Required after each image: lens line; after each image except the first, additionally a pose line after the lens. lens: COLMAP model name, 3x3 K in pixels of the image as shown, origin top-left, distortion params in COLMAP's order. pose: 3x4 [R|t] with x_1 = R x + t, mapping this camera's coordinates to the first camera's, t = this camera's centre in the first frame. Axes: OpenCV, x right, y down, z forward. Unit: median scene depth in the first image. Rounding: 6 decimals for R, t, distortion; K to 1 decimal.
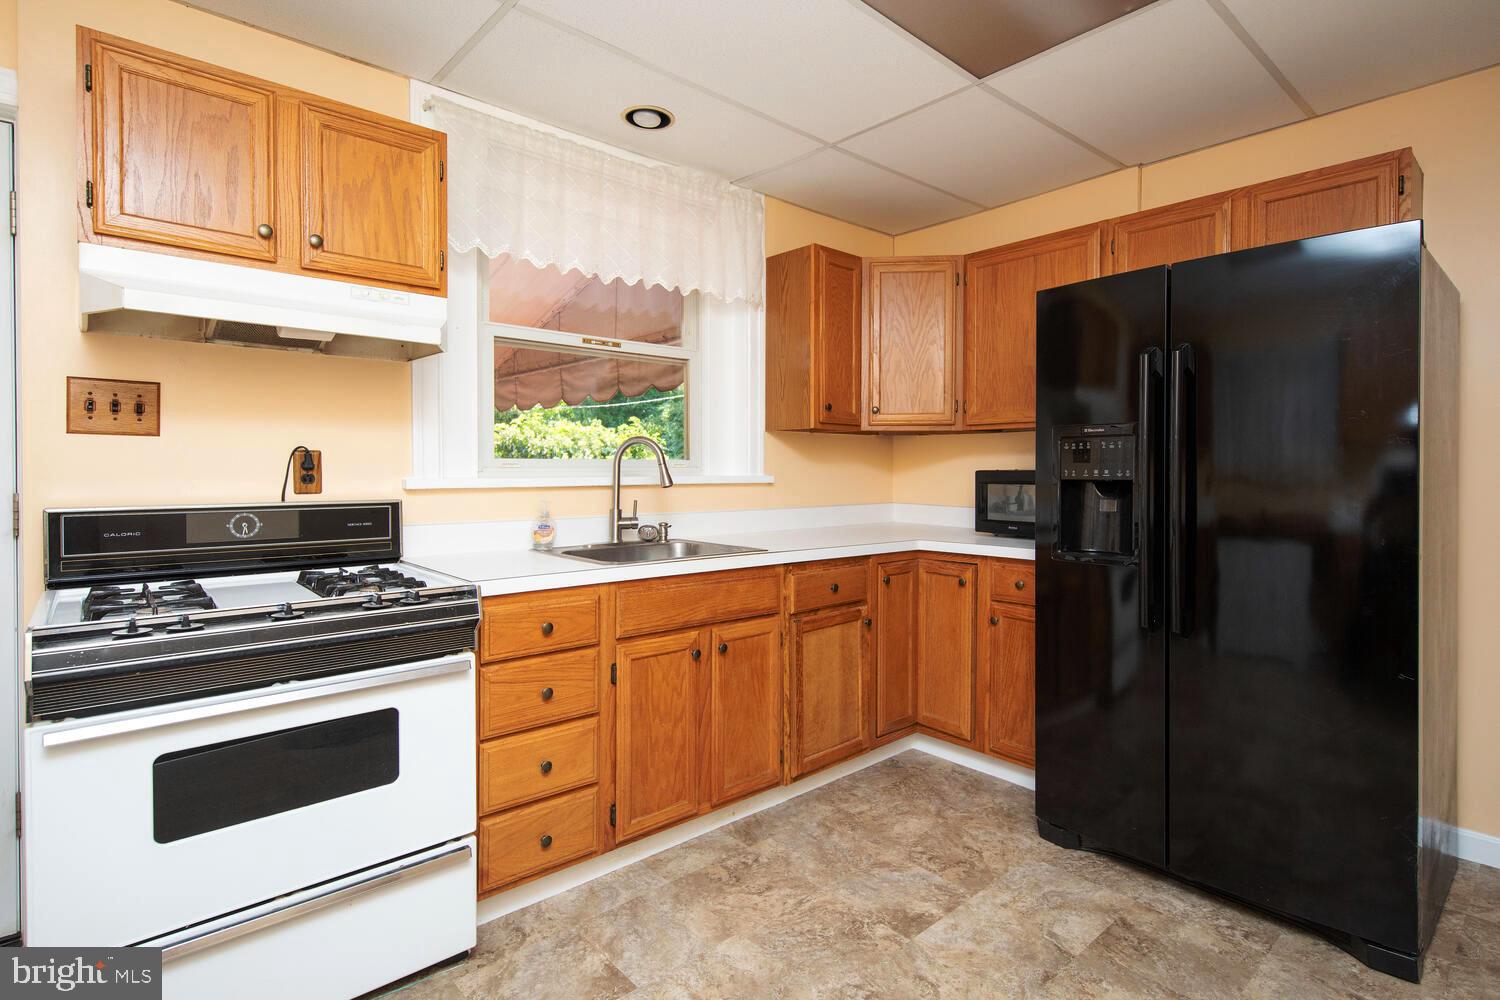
lens RADIAL K [[754.1, 0, 749.8], [0, 754.1, 487.2], [0, 0, 1]] dist [0.003820, -0.000236]
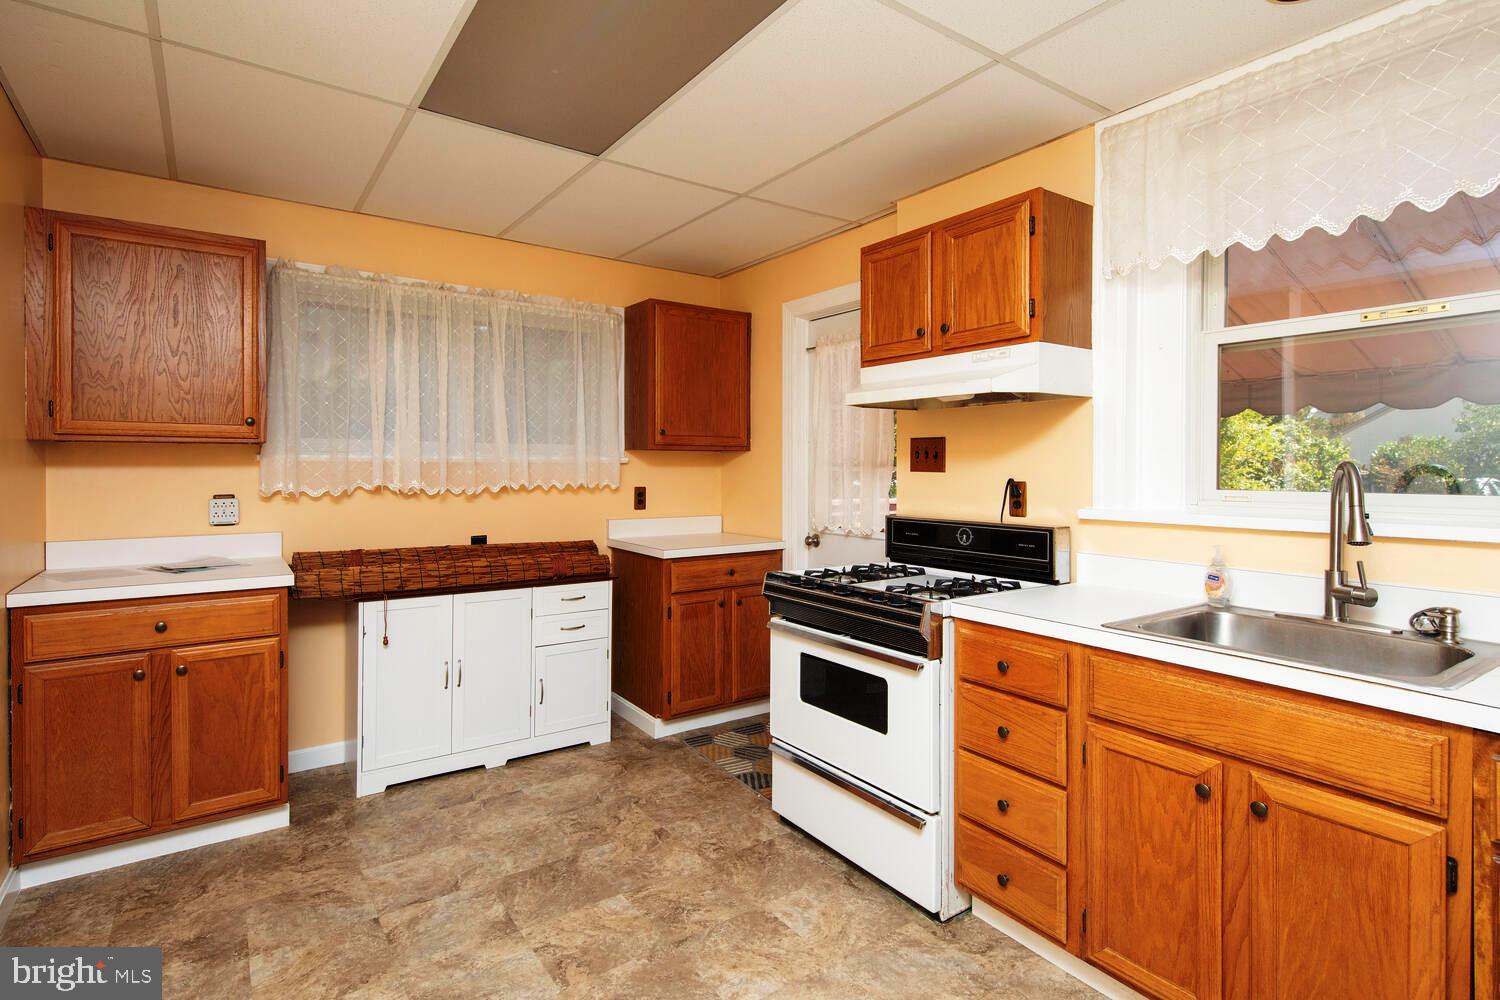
lens RADIAL K [[754.1, 0, 739.5], [0, 754.1, 472.2], [0, 0, 1]] dist [0.003820, -0.000236]
pose [[-0.139984, 0.008173, -0.990120, 0.723952], [-0.017637, 0.999787, 0.010746, -0.071039], [0.989997, 0.018967, -0.139810, 0.744788]]
